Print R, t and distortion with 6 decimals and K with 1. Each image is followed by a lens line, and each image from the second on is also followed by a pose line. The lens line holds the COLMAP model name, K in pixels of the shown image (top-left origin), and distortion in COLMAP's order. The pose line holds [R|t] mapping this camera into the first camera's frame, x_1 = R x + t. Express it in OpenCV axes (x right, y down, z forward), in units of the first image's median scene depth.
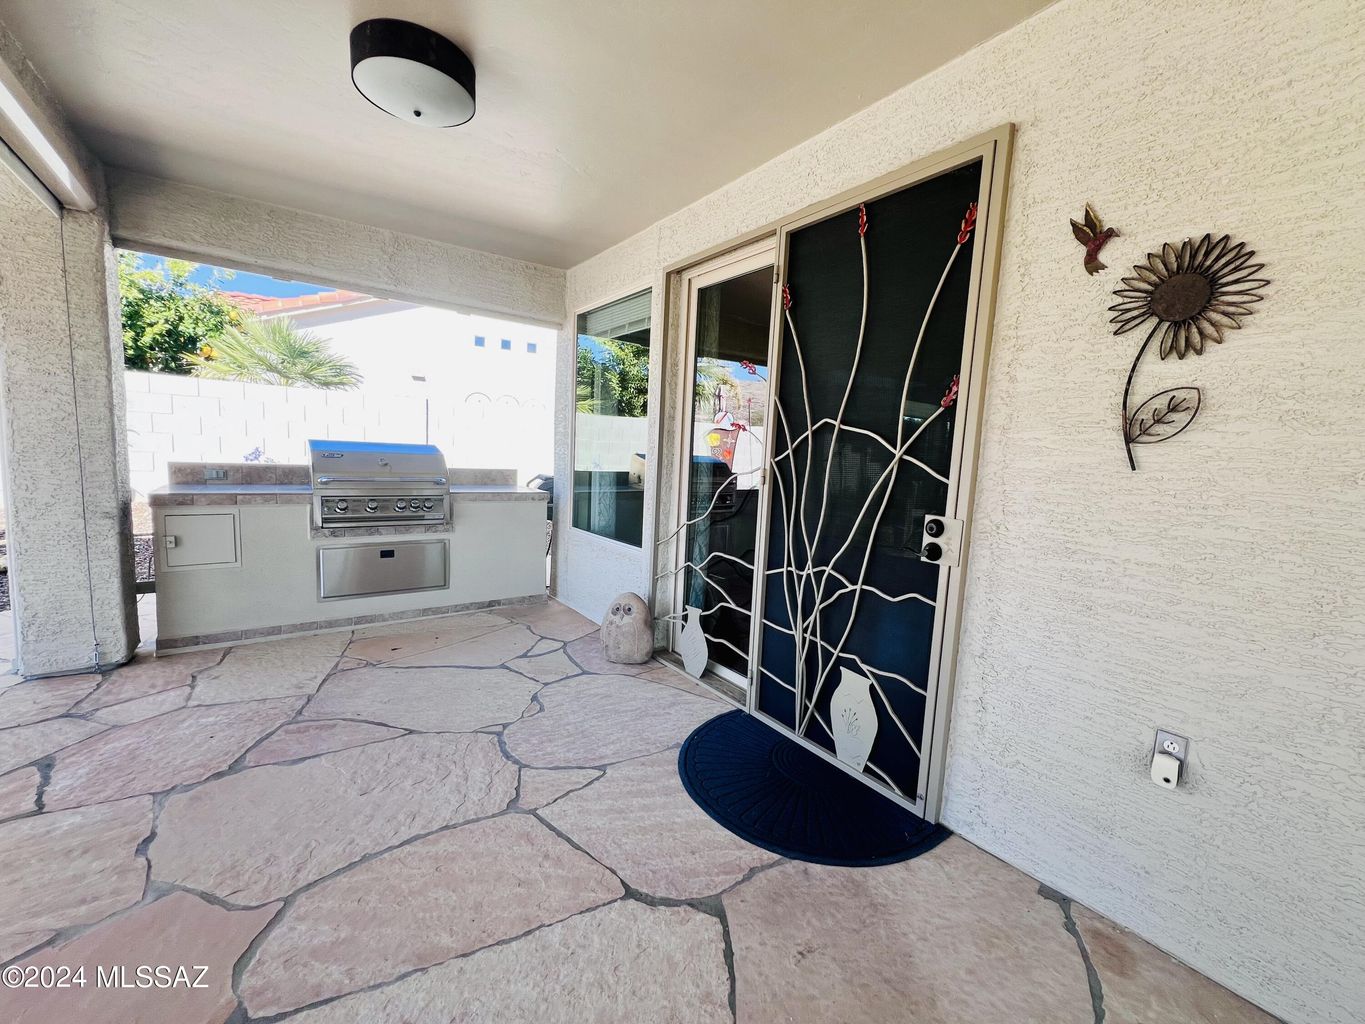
lens RADIAL K [[548.7, 0, 681.6], [0, 548.7, 515.8], [0, 0, 1]] dist [0.001767, 0.000088]
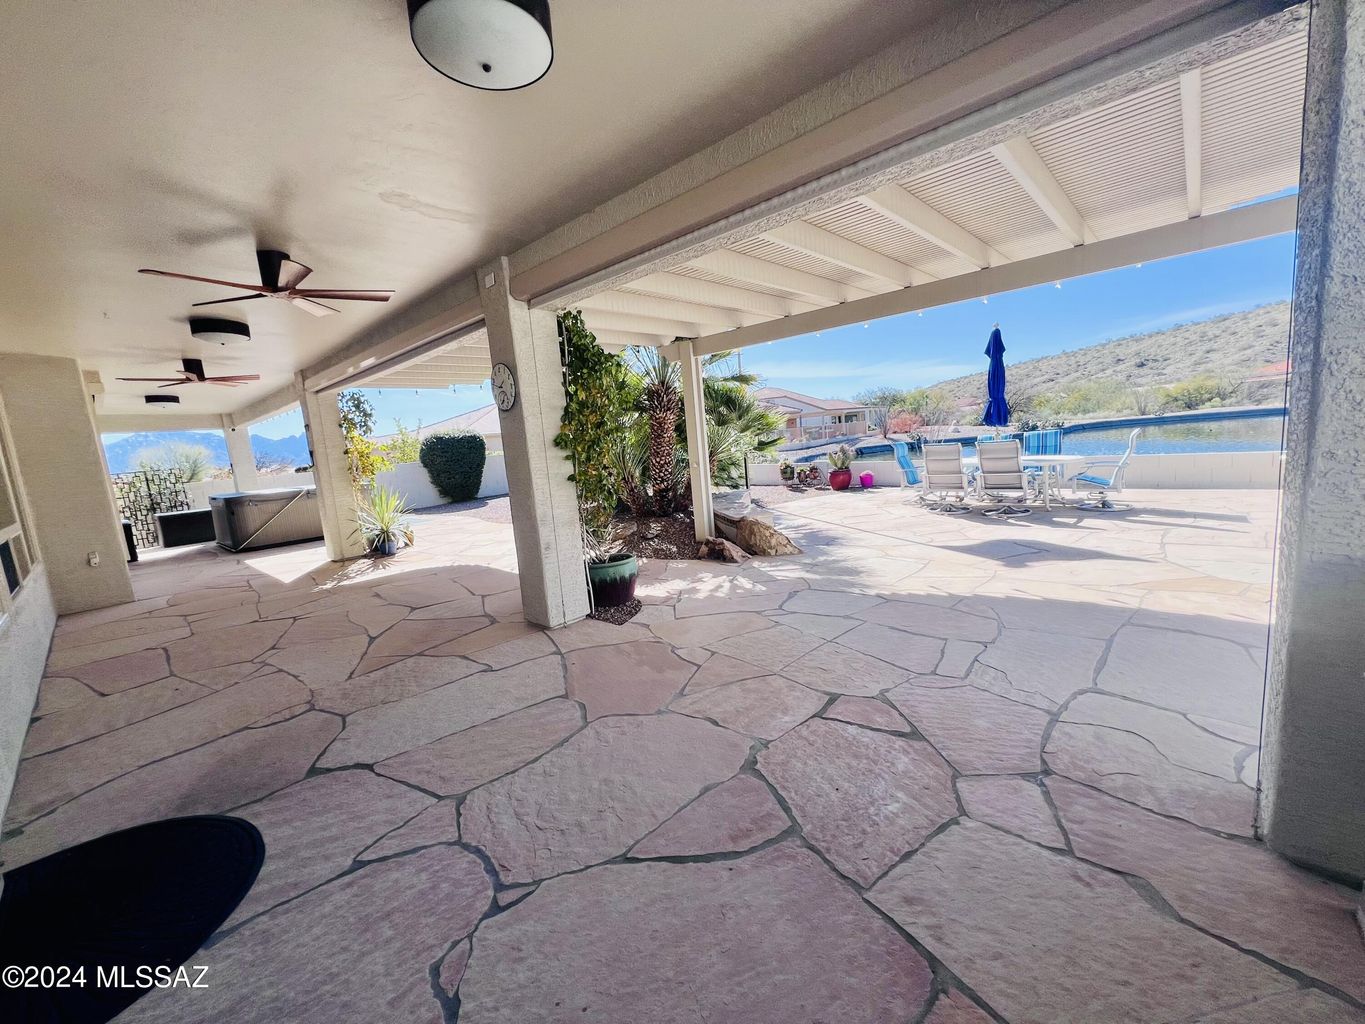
lens RADIAL K [[548.7, 0, 684.2], [0, 548.7, 511.1], [0, 0, 1]] dist [0.001767, 0.000088]
pose [[-0.981111, 0.063925, -0.182578, -0.515752], [0.018658, 0.970691, 0.239605, -0.247992], [0.192544, 0.231672, -0.953549, 1.771815]]
